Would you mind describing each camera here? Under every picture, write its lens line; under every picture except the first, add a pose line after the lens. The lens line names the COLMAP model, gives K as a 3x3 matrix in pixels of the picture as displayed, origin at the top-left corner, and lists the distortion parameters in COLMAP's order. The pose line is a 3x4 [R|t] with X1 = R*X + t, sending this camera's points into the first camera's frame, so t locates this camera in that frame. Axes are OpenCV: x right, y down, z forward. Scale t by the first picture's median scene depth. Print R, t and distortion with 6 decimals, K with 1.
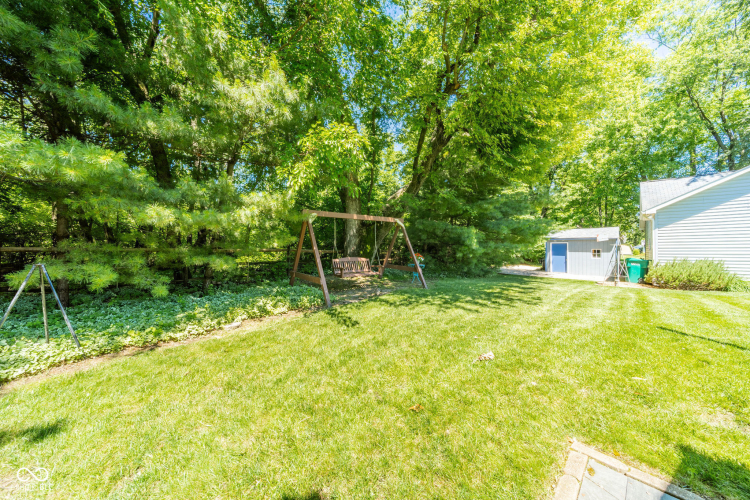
lens RADIAL K [[274.8, 0, 374.1], [0, 274.8, 248.9], [0, 0, 1]] dist [-0.001274, -0.000722]
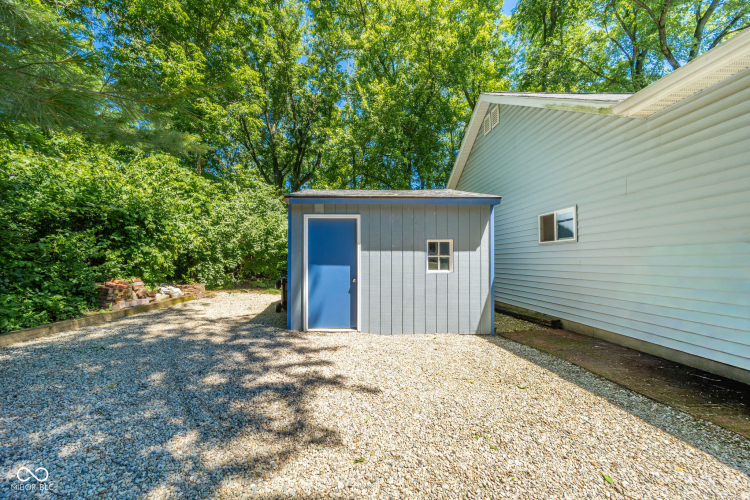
lens RADIAL K [[274.8, 0, 373.6], [0, 274.8, 253.3], [0, 0, 1]] dist [-0.001274, -0.000722]
pose [[0.665512, 0.010679, 0.746311, 0.535087], [0.004254, 0.999827, -0.018101, 0.019515], [-0.746375, 0.015221, 0.665351, 0.845990]]
